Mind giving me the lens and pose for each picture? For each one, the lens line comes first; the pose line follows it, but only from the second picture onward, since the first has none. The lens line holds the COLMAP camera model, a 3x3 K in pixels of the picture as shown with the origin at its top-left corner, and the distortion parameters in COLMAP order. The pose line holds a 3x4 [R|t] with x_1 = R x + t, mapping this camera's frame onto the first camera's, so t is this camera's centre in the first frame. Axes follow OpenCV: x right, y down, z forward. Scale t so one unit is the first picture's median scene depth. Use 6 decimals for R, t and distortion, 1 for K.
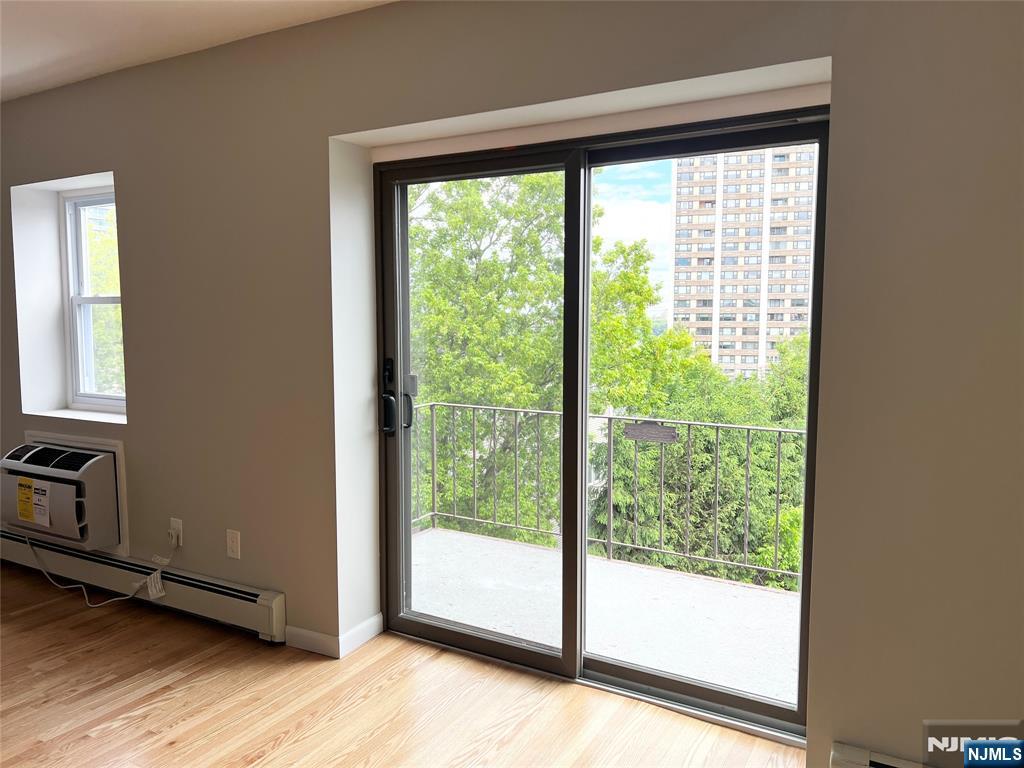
lens RADIAL K [[765.0, 0, 512.3], [0, 765.0, 386.2], [0, 0, 1]] dist [0.040800, -0.038681]
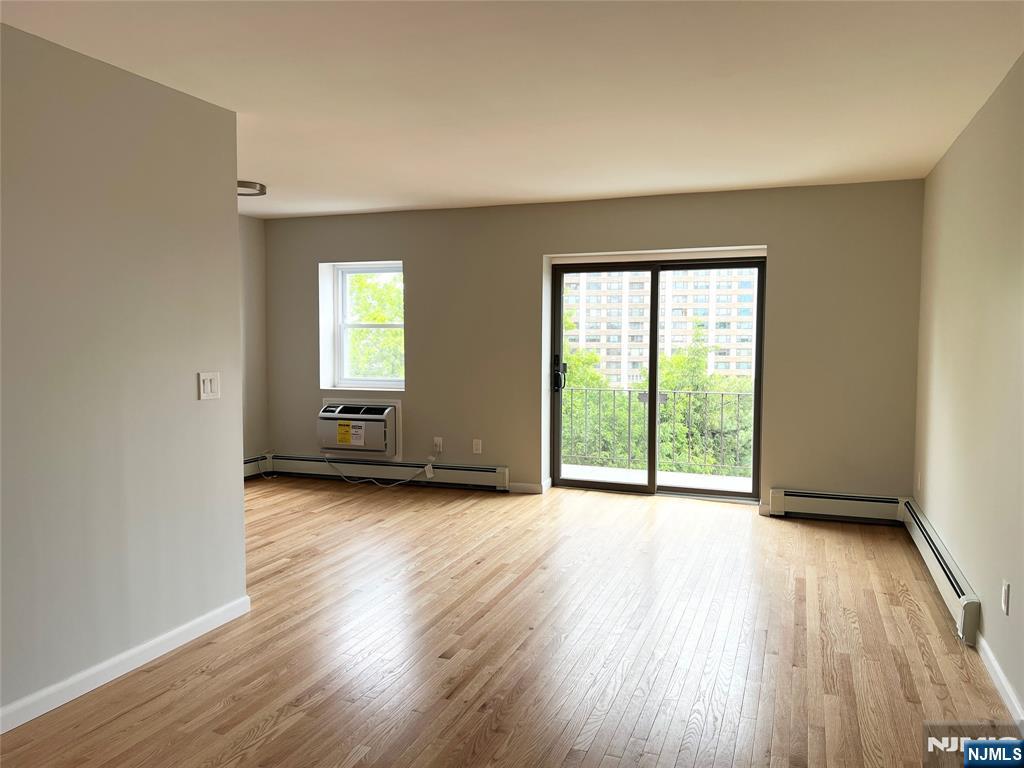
lens RADIAL K [[765.0, 0, 501.9], [0, 765.0, 392.3], [0, 0, 1]] dist [0.040800, -0.038681]
pose [[0.986806, -0.010631, 0.161557, -0.557189], [0.013867, 0.999725, -0.018913, 0.090408], [-0.161311, 0.020904, 0.986682, -0.896478]]
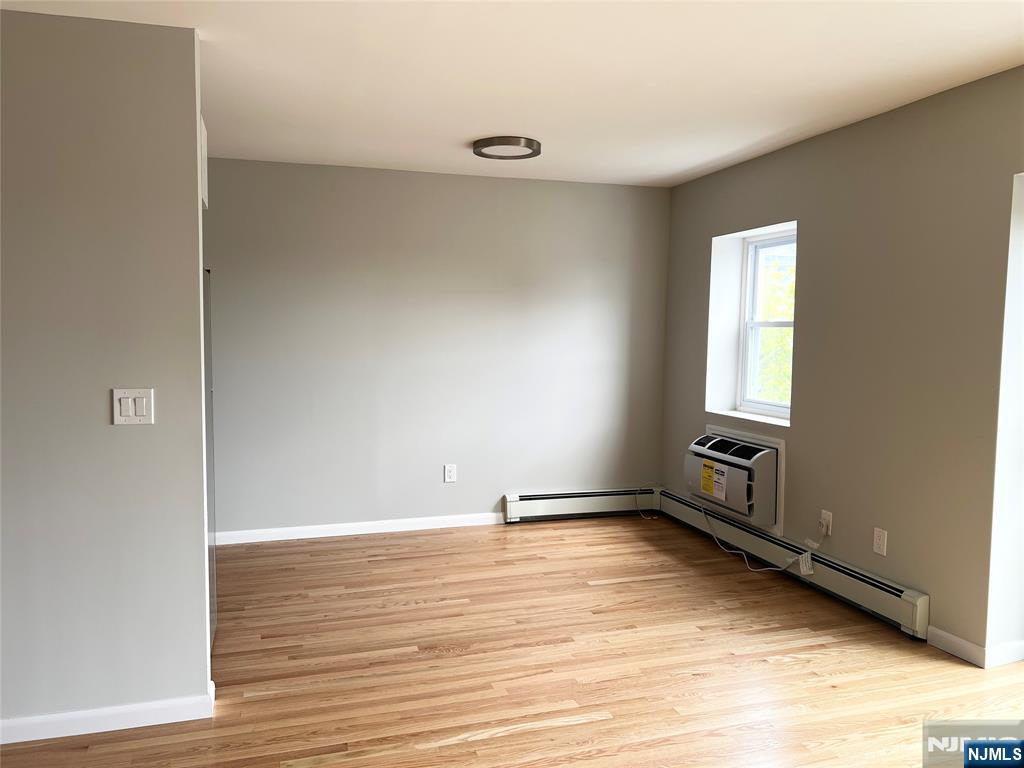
lens RADIAL K [[765.0, 0, 514.2], [0, 765.0, 385.3], [0, 0, 1]] dist [0.040800, -0.038681]
pose [[0.739564, 0.059918, -0.670414, -0.013211], [-0.074318, 0.997209, 0.007142, 0.007210], [0.668971, 0.044542, 0.741952, -0.187313]]
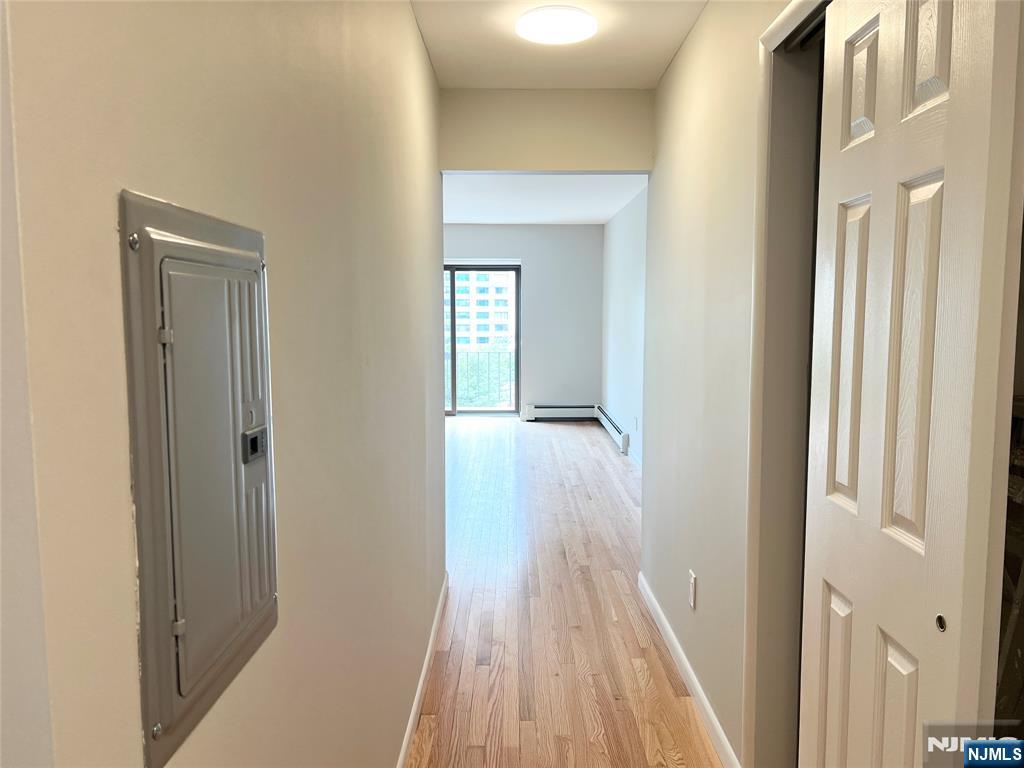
lens RADIAL K [[765.0, 0, 513.9], [0, 765.0, 387.4], [0, 0, 1]] dist [0.040800, -0.038681]
pose [[0.858508, -0.046634, 0.510676, -1.131099], [0.044384, 0.998877, 0.016600, 0.159908], [-0.510876, 0.008414, 0.859613, -1.652606]]
